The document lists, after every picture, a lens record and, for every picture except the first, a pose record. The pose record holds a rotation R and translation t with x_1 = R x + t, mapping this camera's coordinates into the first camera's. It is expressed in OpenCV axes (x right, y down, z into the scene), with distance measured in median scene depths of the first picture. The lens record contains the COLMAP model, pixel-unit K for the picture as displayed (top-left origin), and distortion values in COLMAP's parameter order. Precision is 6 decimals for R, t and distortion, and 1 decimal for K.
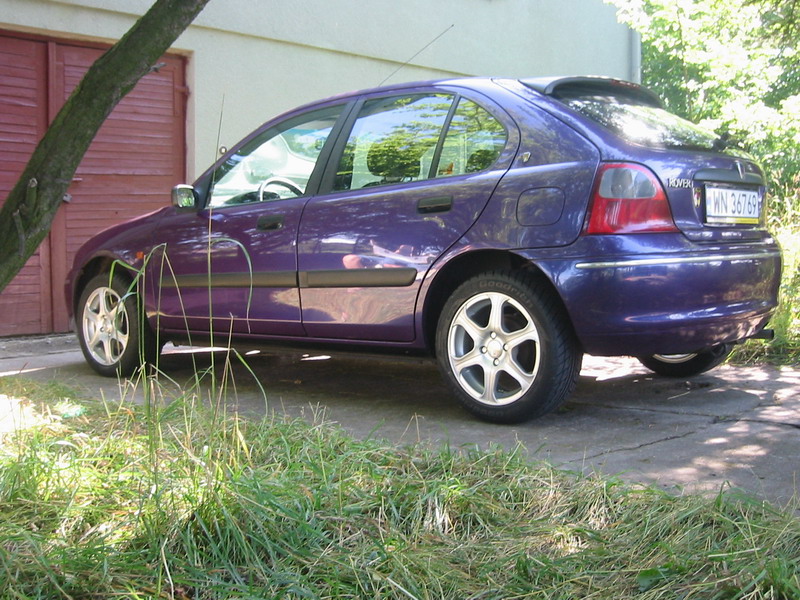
lens RADIAL K [[1074.7, 0, 400.0], [0, 1074.7, 300.0], [0, 0, 1]] dist [0.084067, -0.039236]
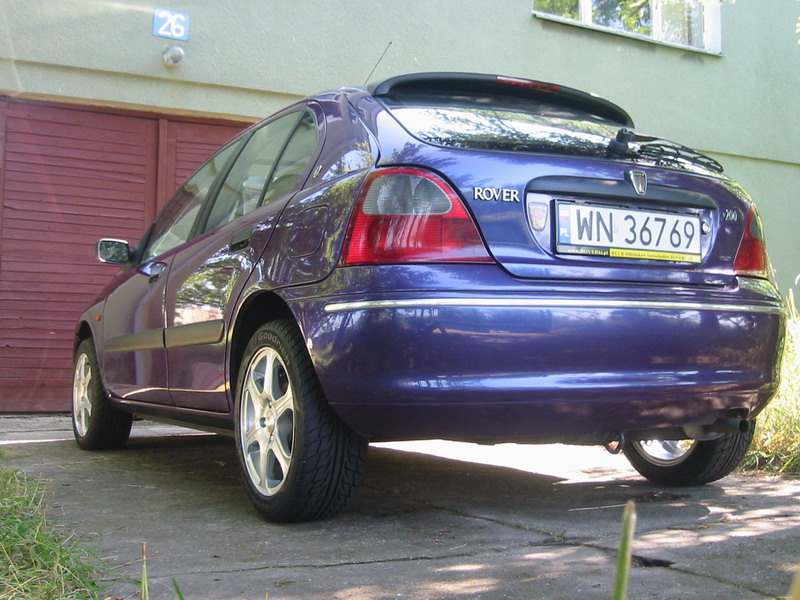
lens RADIAL K [[1074.7, 0, 400.0], [0, 1074.7, 300.0], [0, 0, 1]] dist [0.084067, -0.039236]
pose [[0.942383, 0.003551, -0.334517, 0.400426], [-0.038537, 0.994439, -0.098008, 0.031187], [0.332309, 0.105252, 0.937280, 0.294482]]
